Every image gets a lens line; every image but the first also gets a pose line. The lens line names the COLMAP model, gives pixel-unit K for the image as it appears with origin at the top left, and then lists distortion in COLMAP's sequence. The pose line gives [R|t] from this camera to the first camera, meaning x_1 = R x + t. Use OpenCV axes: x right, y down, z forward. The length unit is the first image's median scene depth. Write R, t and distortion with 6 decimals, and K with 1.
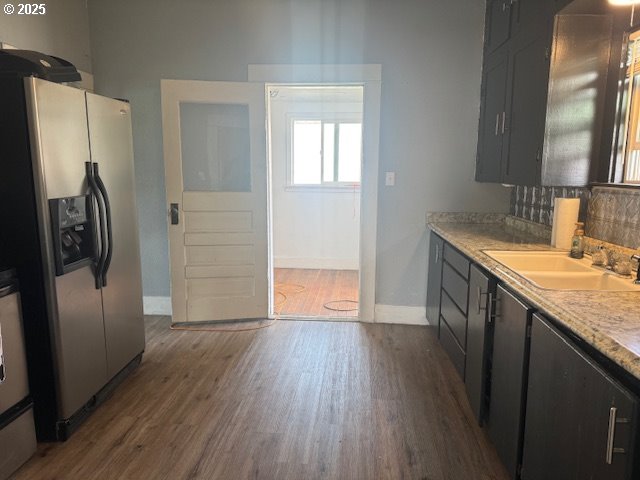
lens RADIAL K [[449.4, 0, 320.0], [0, 449.4, 240.0], [0, 0, 1]] dist [0.072518, -0.091122]
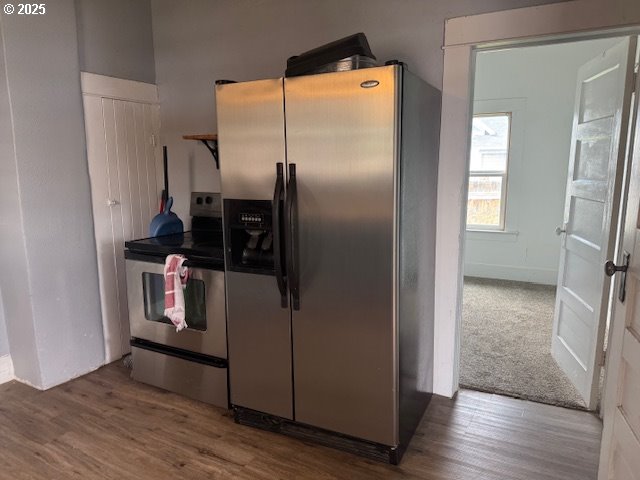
lens RADIAL K [[449.4, 0, 320.0], [0, 449.4, 240.0], [0, 0, 1]] dist [0.072518, -0.091122]
pose [[-0.397977, 0.143078, -0.906169, 0.233881], [-0.141204, 0.966439, 0.214609, -0.200761], [0.906463, 0.213364, -0.364417, 1.268036]]
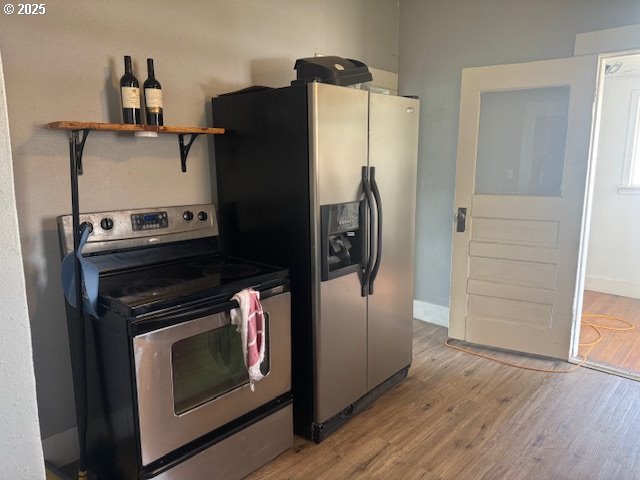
lens RADIAL K [[449.4, 0, 320.0], [0, 449.4, 240.0], [0, 0, 1]] dist [0.072518, -0.091122]
pose [[0.786179, 0.097091, -0.610324, 0.011183], [-0.088739, 0.995083, 0.043991, -0.044197], [0.611595, 0.019575, 0.790929, 0.172355]]
